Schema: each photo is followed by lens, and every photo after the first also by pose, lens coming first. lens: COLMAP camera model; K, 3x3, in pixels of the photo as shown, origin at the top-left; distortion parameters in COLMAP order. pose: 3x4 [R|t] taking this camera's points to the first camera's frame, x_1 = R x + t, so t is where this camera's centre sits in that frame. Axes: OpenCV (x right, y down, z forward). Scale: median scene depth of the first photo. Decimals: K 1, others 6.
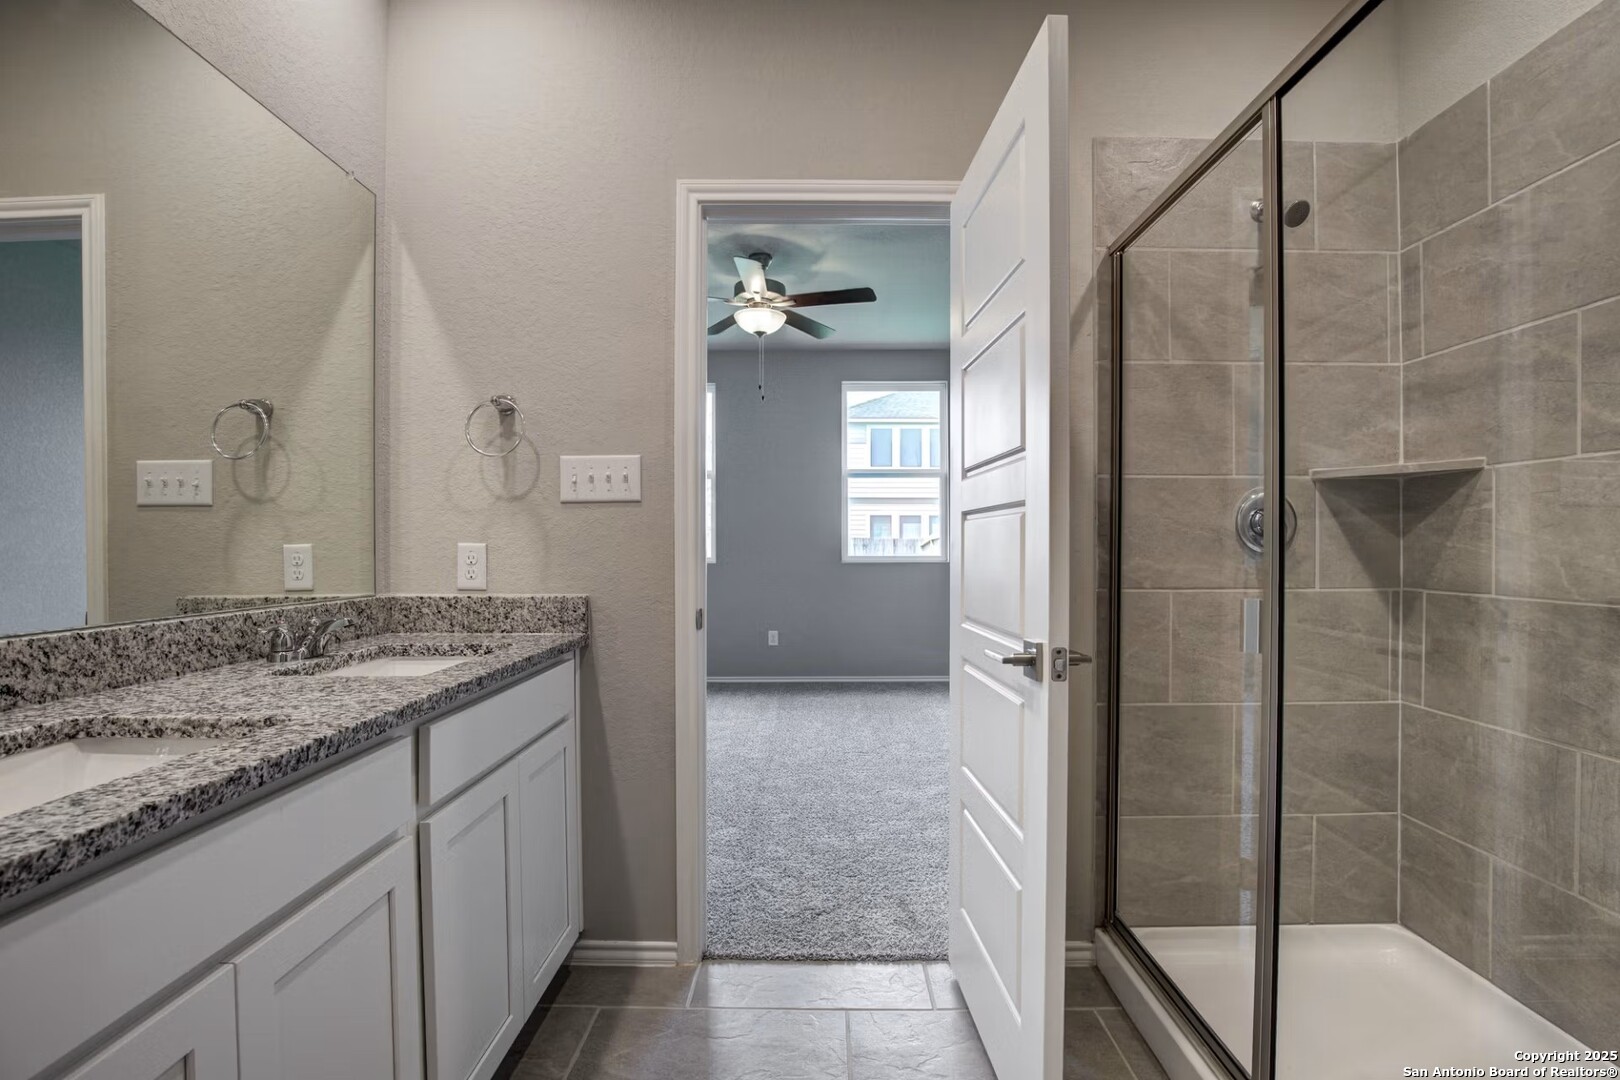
lens RADIAL K [[742.5, 0, 809.3], [0, 742.5, 548.8], [0, 0, 1]] dist [-0.002667, -0.000141]
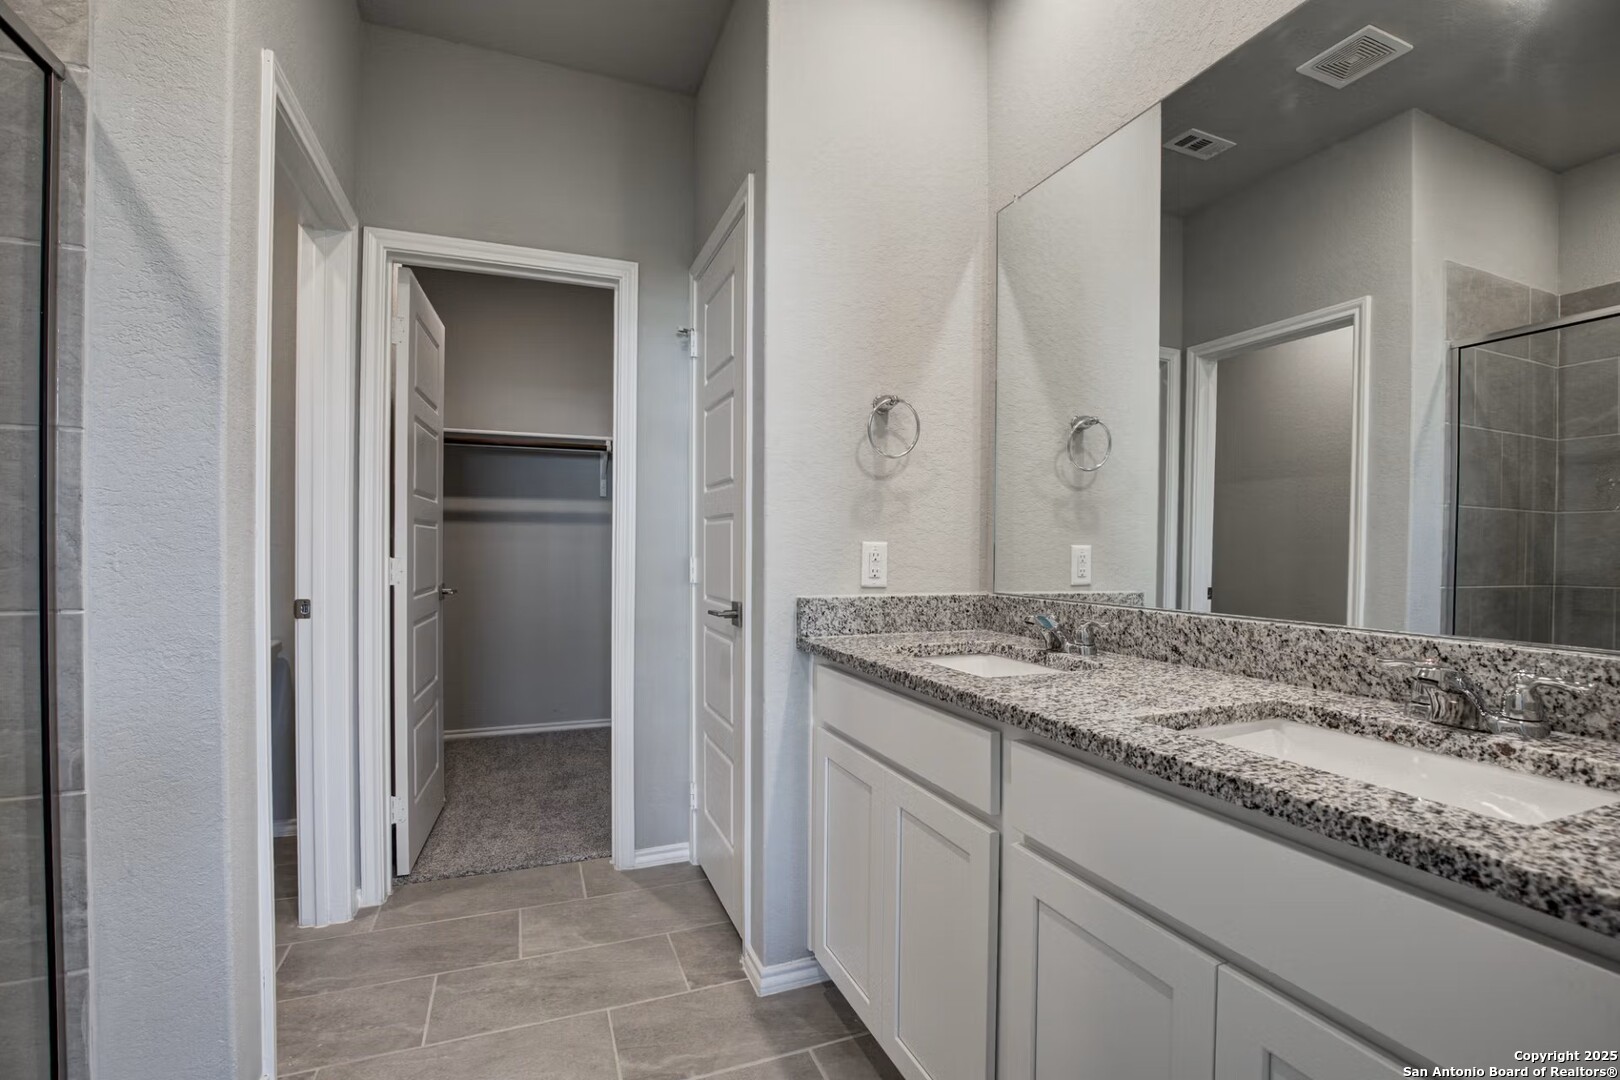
lens RADIAL K [[742.5, 0, 816.6], [0, 742.5, 551.4], [0, 0, 1]] dist [-0.002667, -0.000141]
pose [[-0.923833, 0.000919, -0.382794, 0.069033], [-0.003025, 0.999948, 0.009702, -0.004579], [0.382783, 0.010121, -0.923783, 1.813517]]
